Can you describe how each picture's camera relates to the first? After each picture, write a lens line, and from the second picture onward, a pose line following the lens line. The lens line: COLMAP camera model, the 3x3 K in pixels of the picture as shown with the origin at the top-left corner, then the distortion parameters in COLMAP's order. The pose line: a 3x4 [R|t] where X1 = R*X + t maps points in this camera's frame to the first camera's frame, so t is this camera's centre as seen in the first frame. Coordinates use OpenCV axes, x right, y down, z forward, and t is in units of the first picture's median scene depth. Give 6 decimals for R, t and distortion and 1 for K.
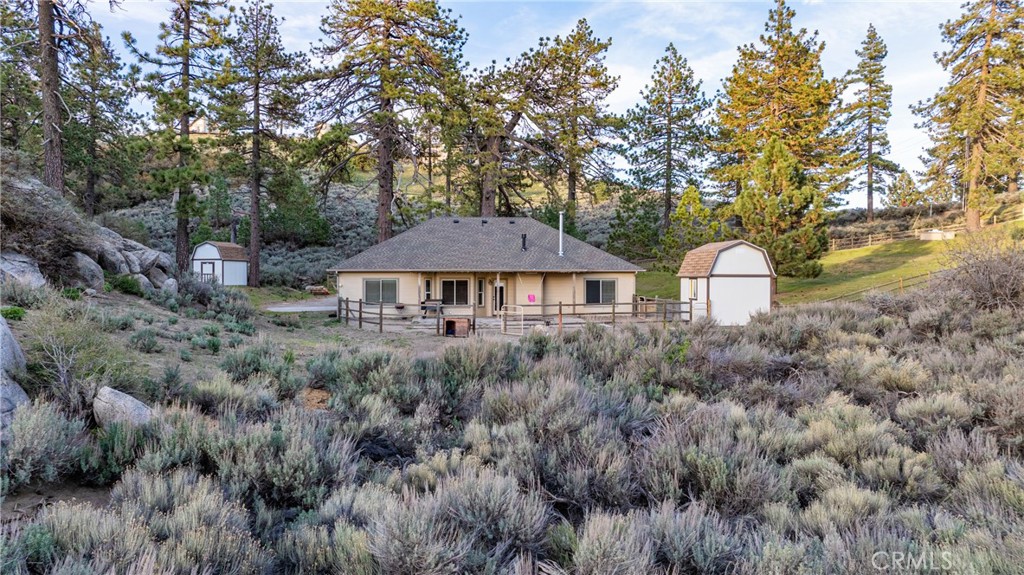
lens RADIAL K [[726.1, 0, 512.9], [0, 726.1, 283.6], [0, 0, 1]] dist [-0.062292, 0.114697]
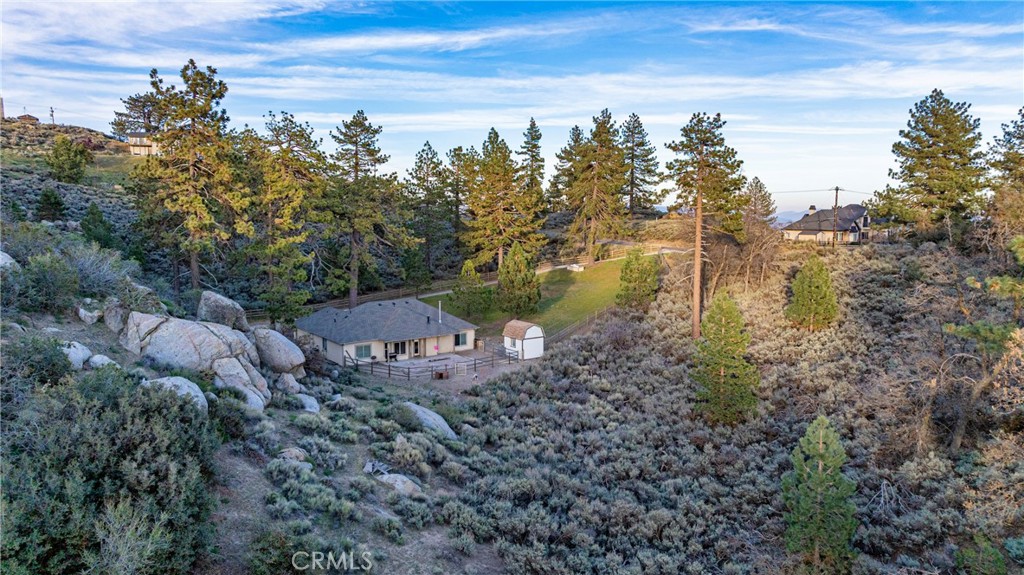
lens RADIAL K [[726.1, 0, 512.9], [0, 726.1, 283.6], [0, 0, 1]] dist [-0.062292, 0.114697]
pose [[0.872352, -0.051694, 0.486137, -0.760979], [0.005359, 0.995345, 0.096226, -0.352432], [-0.488849, -0.081338, 0.868568, -0.888453]]
